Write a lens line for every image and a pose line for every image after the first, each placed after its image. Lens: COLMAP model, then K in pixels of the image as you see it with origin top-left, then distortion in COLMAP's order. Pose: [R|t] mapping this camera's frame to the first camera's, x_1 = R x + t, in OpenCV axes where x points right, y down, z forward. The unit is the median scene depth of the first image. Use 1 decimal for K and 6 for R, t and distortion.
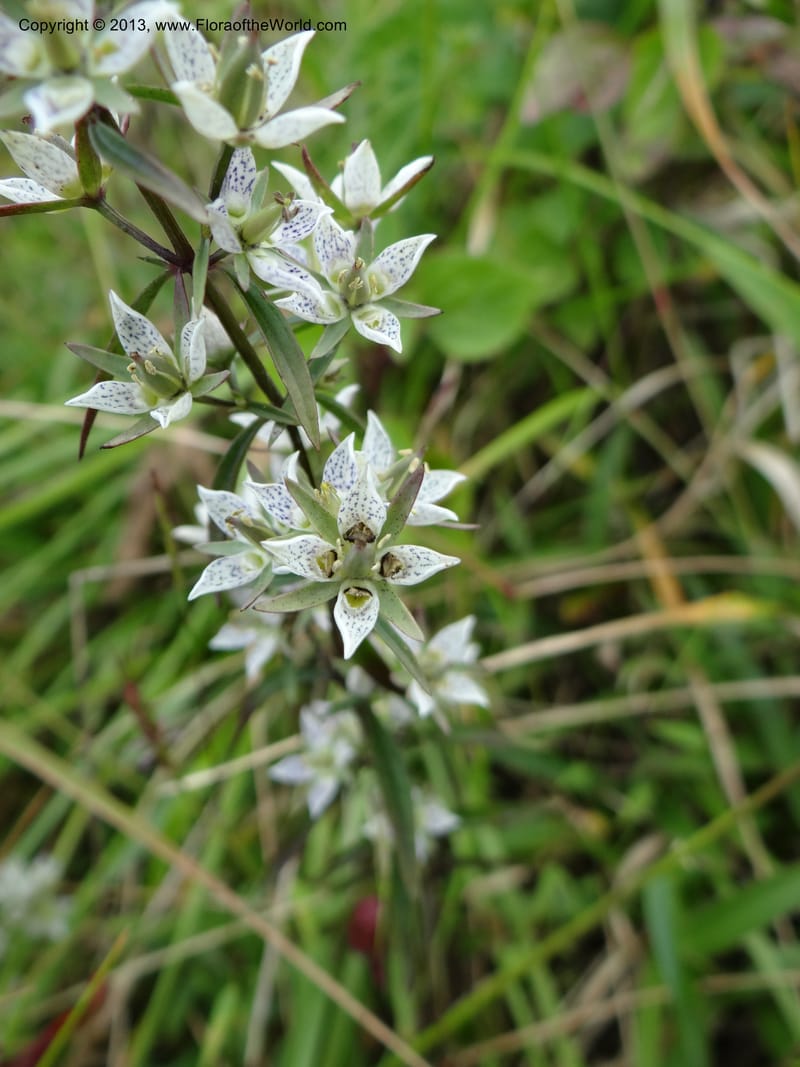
lens RADIAL K [[833.2, 0, 403.6], [0, 833.2, 530.3], [0, 0, 1]] dist [-0.040302, 0.002955]
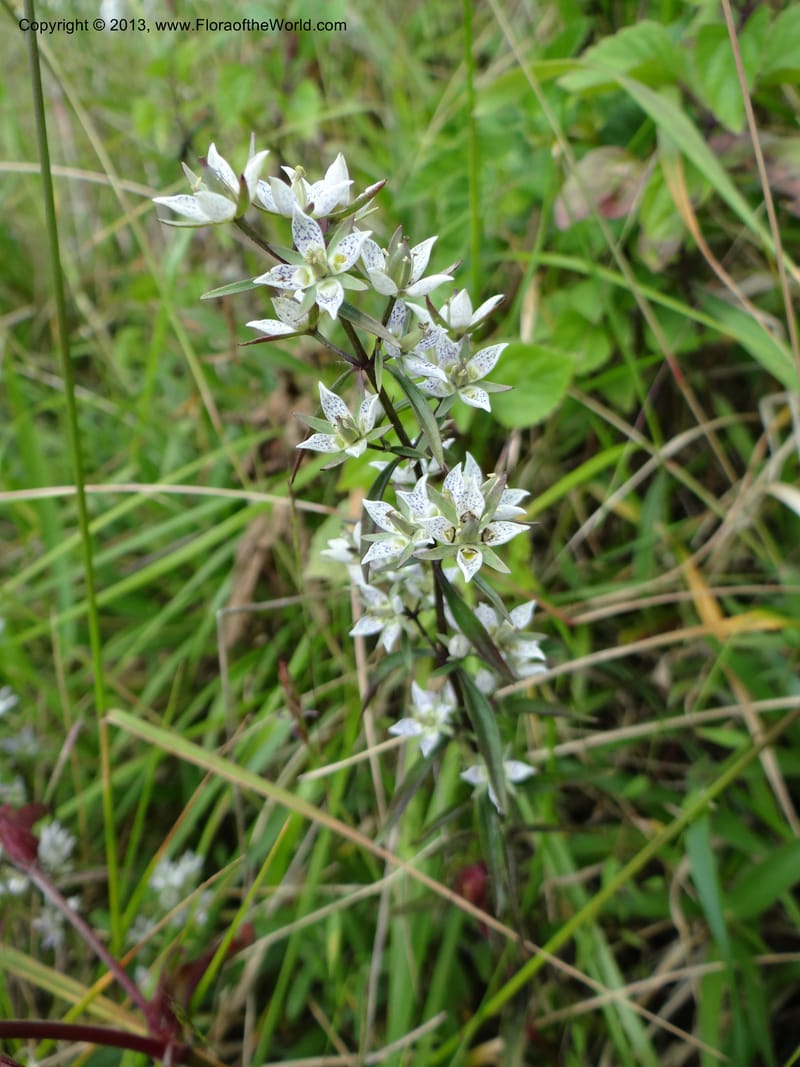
lens RADIAL K [[780.2, 0, 411.0], [0, 780.2, 537.0], [0, 0, 1]] dist [-0.003308, -0.015747]
pose [[0.996711, -0.027280, -0.076312, -0.023001], [0.021919, 0.997290, -0.070229, 0.071274], [0.078021, 0.068326, 0.994608, -0.277137]]
